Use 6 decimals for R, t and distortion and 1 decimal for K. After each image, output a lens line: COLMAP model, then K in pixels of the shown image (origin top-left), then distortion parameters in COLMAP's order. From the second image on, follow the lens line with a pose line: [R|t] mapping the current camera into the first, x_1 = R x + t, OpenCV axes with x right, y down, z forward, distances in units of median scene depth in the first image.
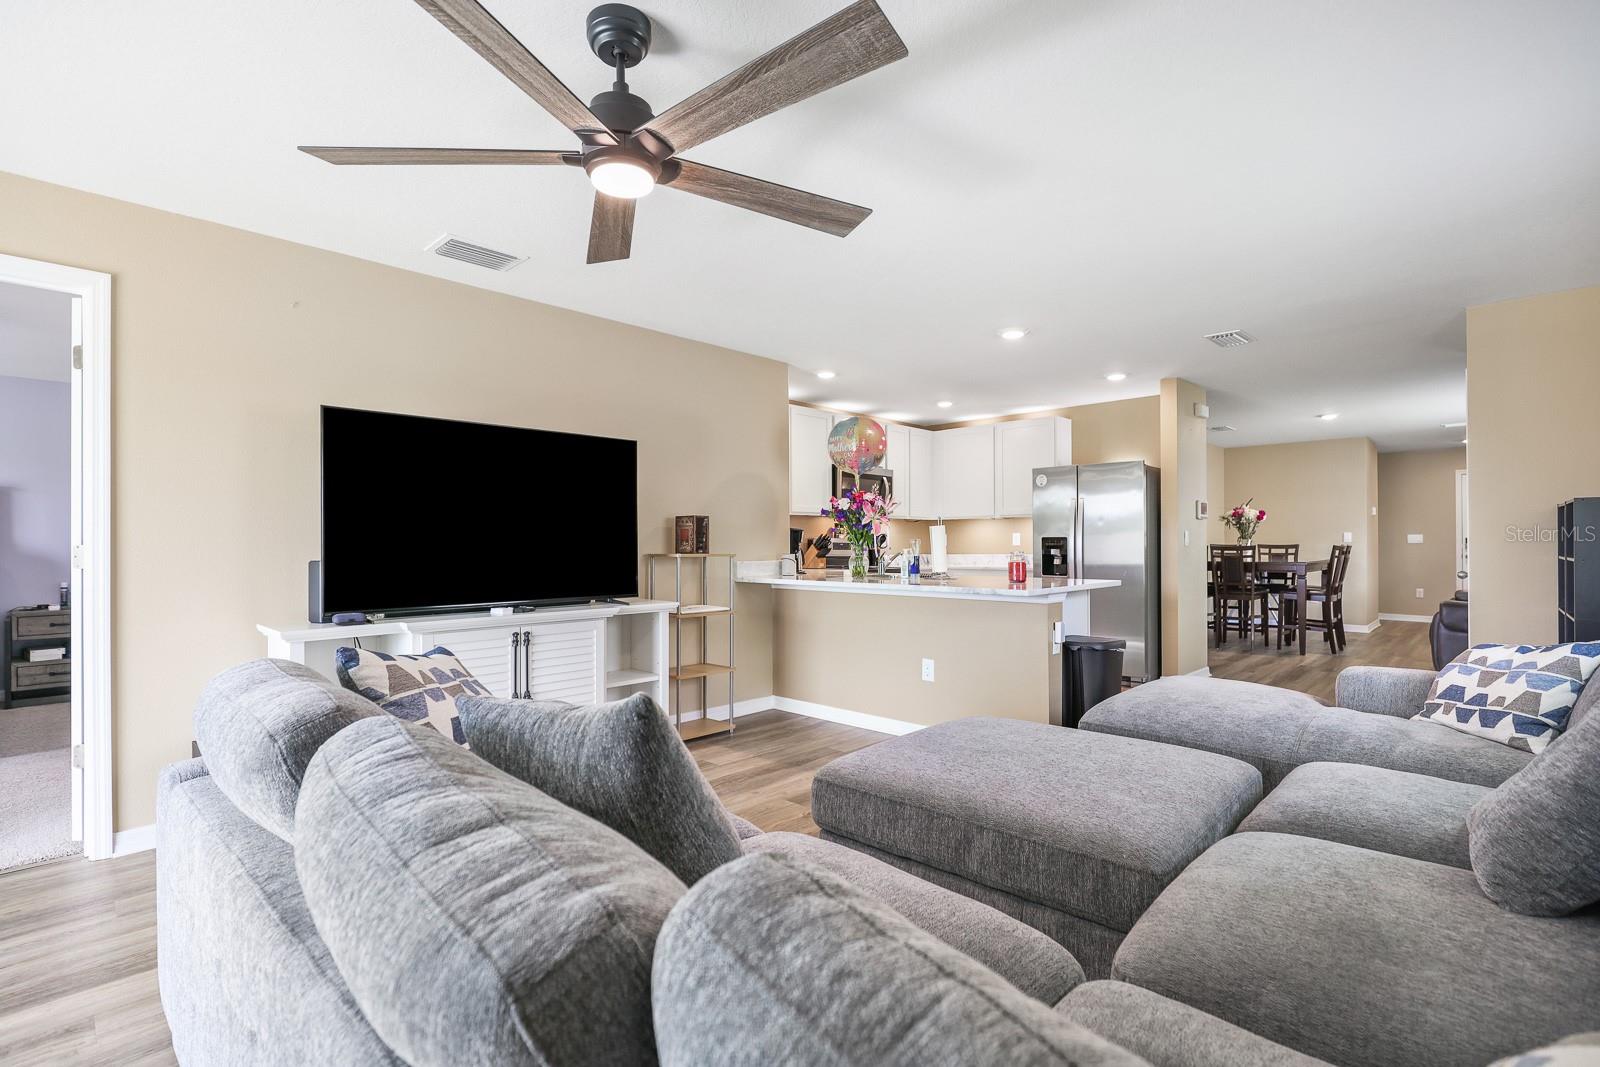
lens RADIAL K [[760.9, 0, 808.2], [0, 760.9, 541.1], [0, 0, 1]] dist [-0.000171, -0.000406]
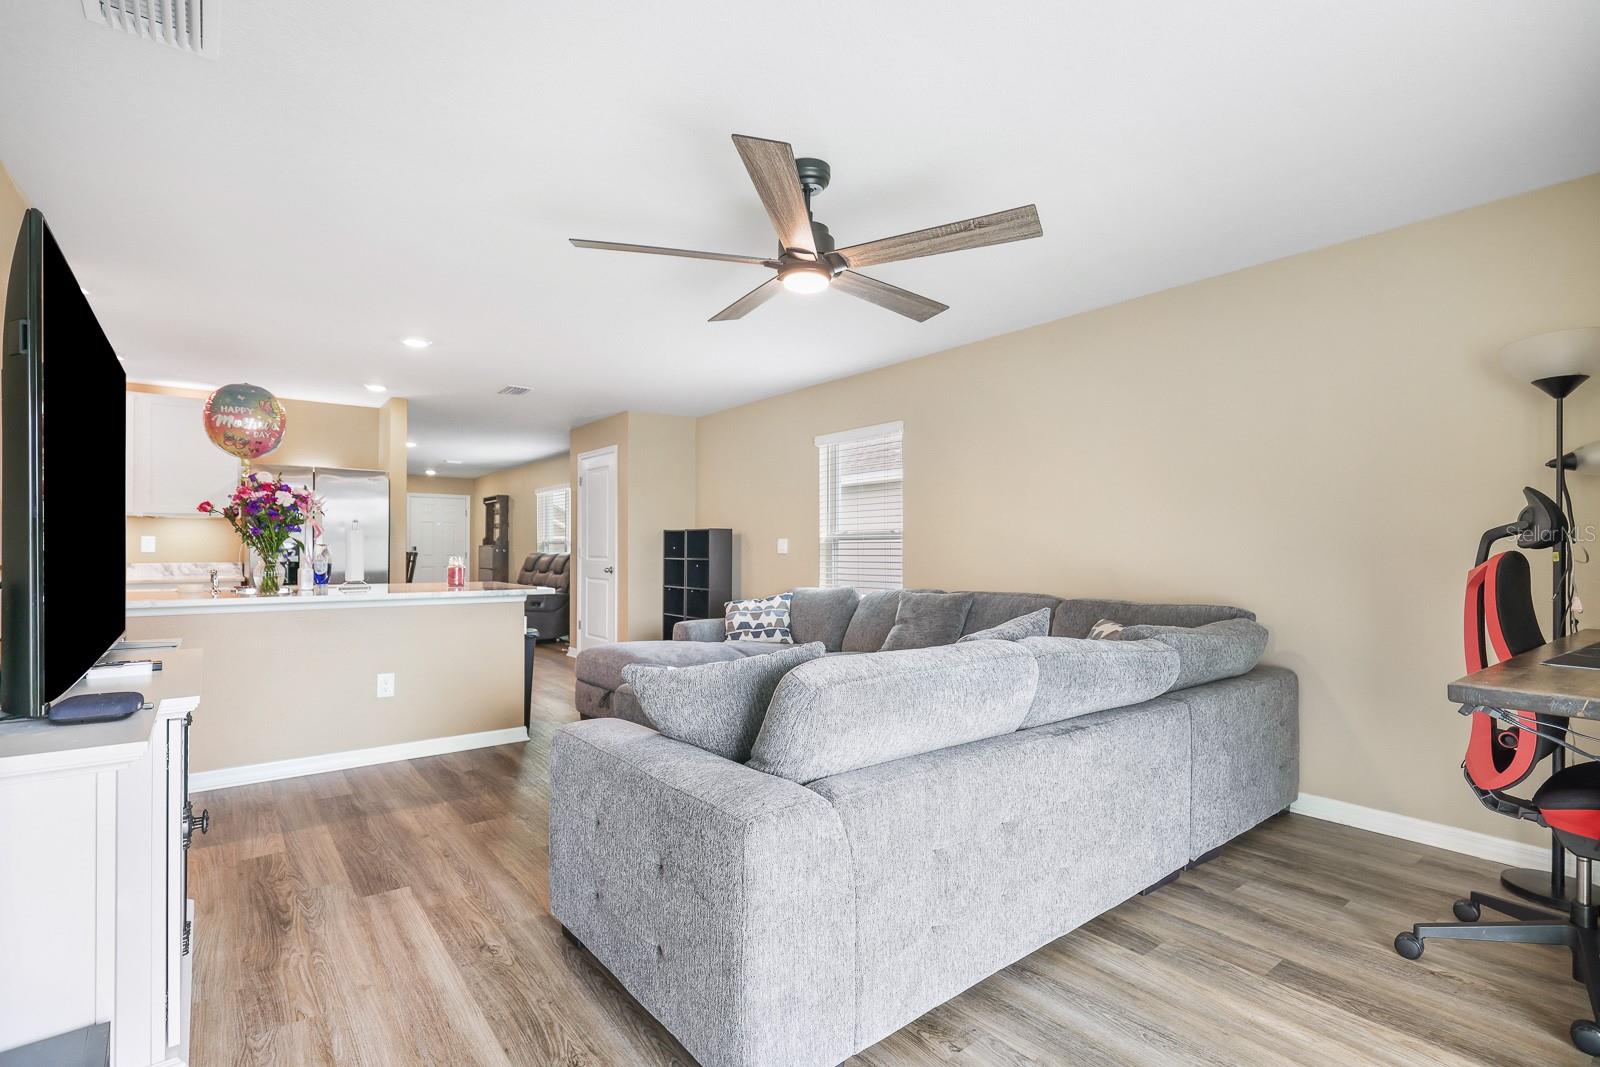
lens RADIAL K [[760.9, 0, 808.2], [0, 760.9, 541.1], [0, 0, 1]] dist [-0.000171, -0.000406]
pose [[0.149622, 0.007903, 0.988712, -1.128445], [-0.004098, 0.999964, -0.007373, -0.005602], [-0.988735, -0.002949, 0.149649, 0.565152]]
